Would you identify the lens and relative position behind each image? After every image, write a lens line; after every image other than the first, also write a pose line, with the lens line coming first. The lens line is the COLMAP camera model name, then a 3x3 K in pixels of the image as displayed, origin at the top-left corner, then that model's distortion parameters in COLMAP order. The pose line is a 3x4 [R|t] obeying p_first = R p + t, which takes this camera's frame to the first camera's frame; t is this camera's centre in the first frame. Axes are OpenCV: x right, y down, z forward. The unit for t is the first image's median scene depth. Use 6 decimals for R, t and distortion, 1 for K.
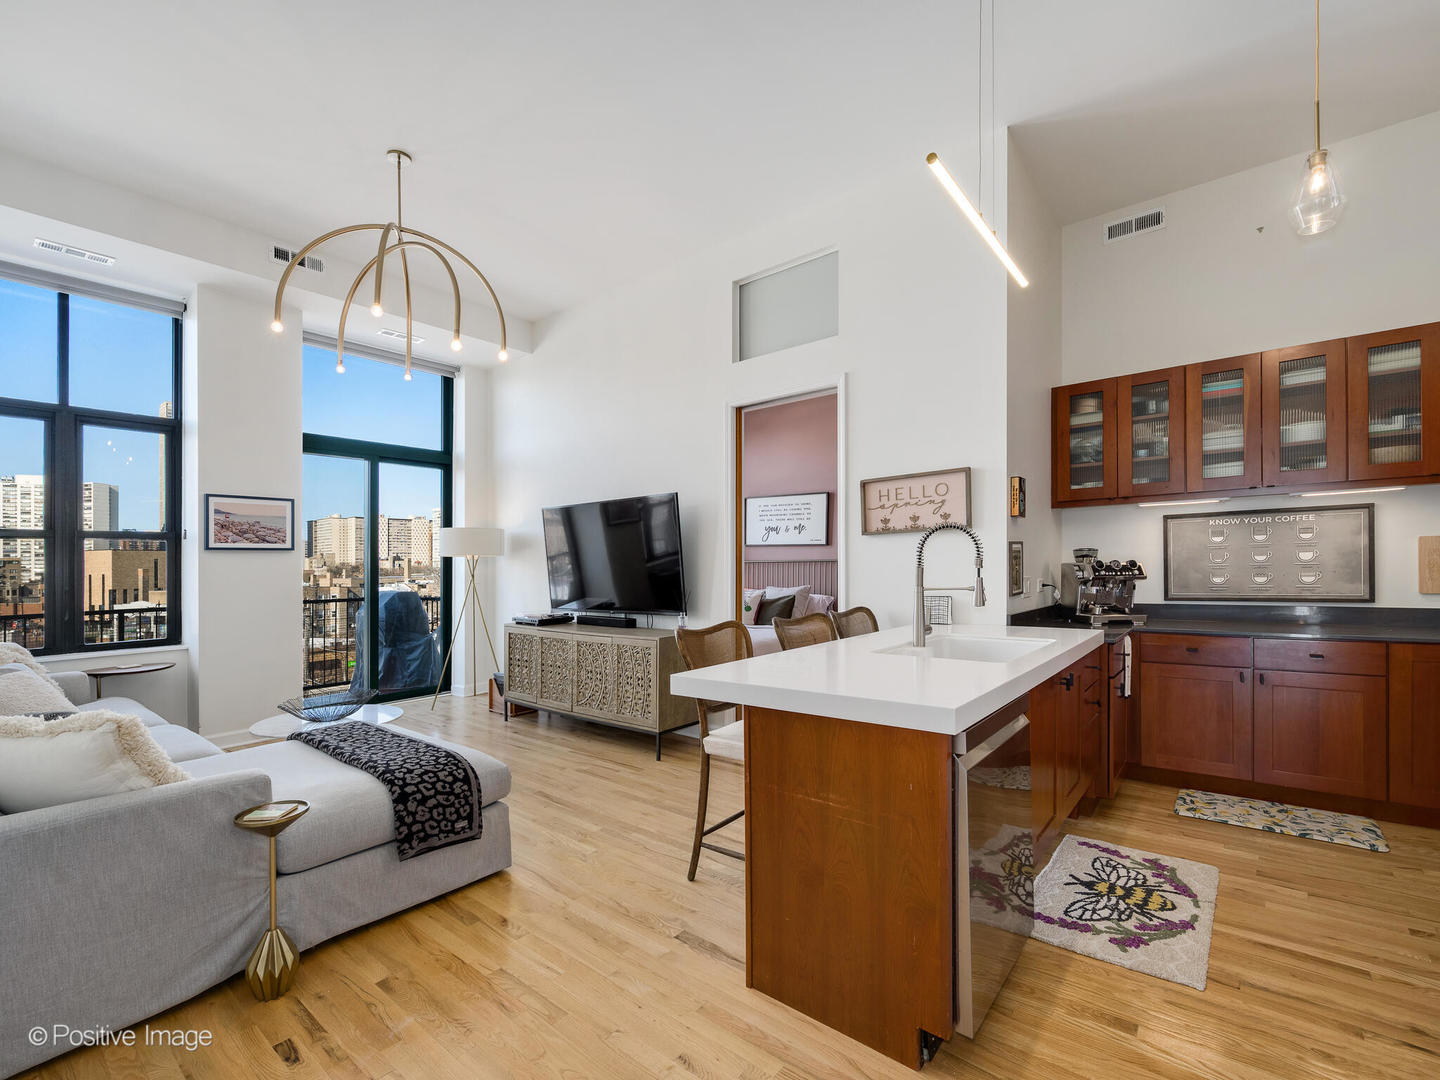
lens RADIAL K [[600.7, 0, 712.5], [0, 600.7, 592.5], [0, 0, 1]] dist [-0.000643, -0.000271]
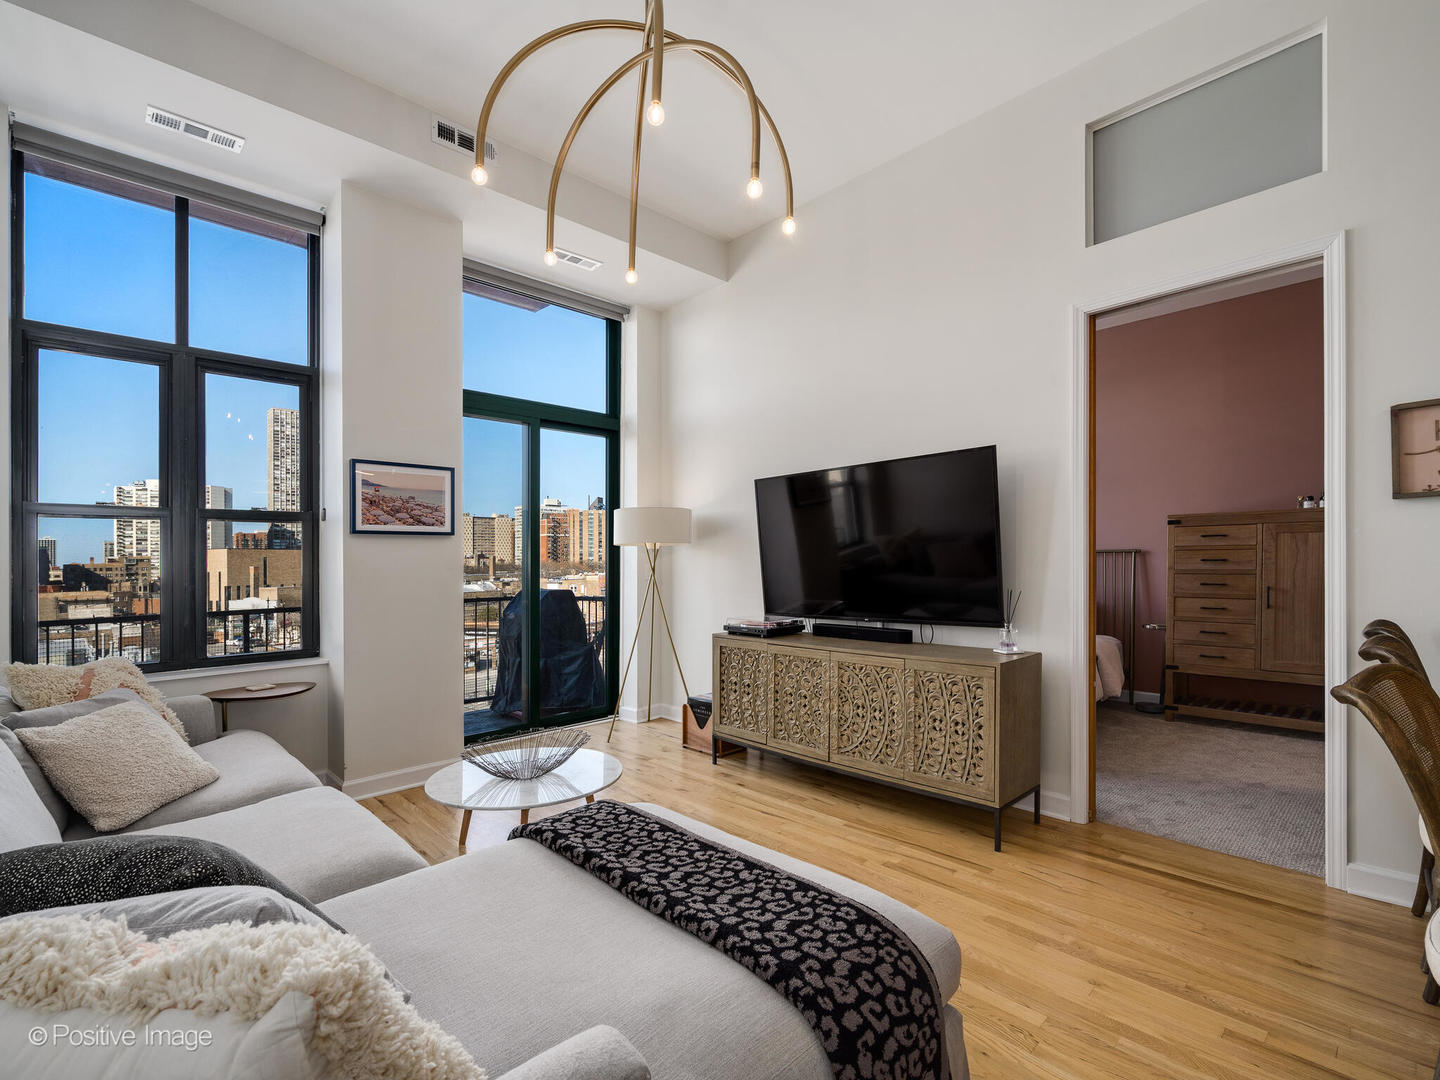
lens RADIAL K [[649.5, 0, 741.3], [0, 649.5, 595.4], [0, 0, 1]] dist [0.000066, -0.000097]
pose [[0.993290, 0.005632, -0.115510, -0.252640], [-0.004906, 0.999966, 0.006572, -0.001168], [0.115543, -0.005961, 0.993285, 0.235753]]
